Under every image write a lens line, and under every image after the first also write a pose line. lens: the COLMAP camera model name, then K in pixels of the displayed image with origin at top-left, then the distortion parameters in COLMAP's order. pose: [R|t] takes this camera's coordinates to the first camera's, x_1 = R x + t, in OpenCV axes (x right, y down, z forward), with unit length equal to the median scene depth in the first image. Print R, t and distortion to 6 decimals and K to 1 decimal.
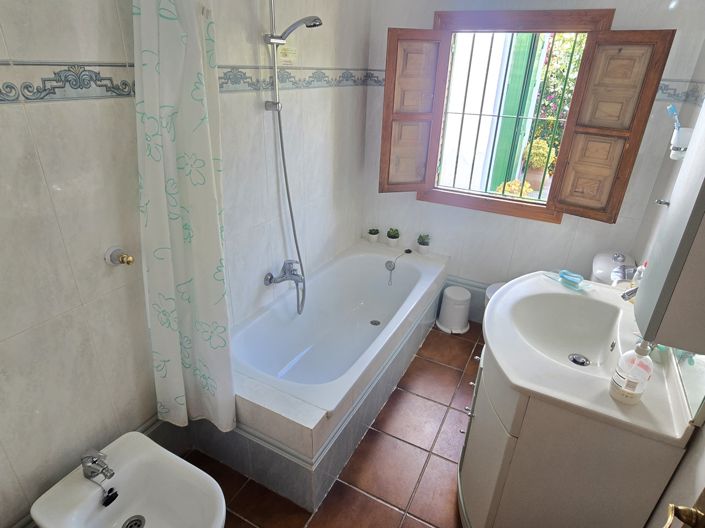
lens RADIAL K [[401.0, 0, 359.1], [0, 401.0, 261.2], [0, 0, 1]] dist [-0.014353, -0.000930]
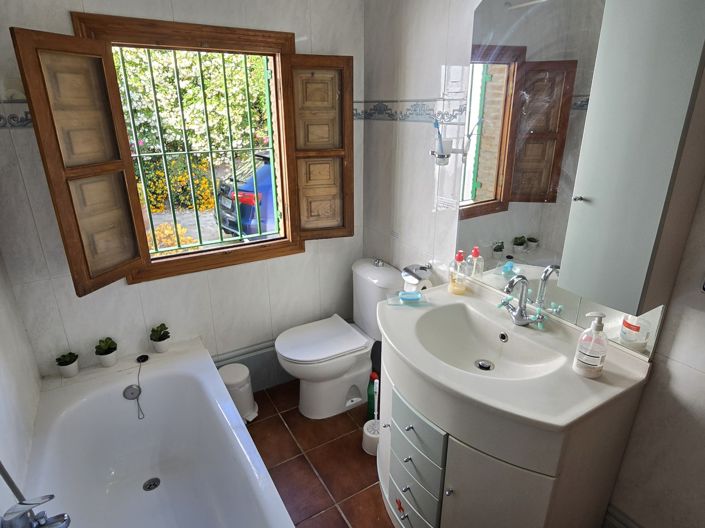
lens RADIAL K [[396.0, 0, 351.3], [0, 396.0, 264.2], [0, 0, 1]] dist [-0.004433, -0.004234]
pose [[0.531231, -0.326689, 0.781708, -0.209039], [0.383752, 0.915374, 0.121761, -0.152298], [-0.755333, 0.235299, 0.611642, 0.371783]]
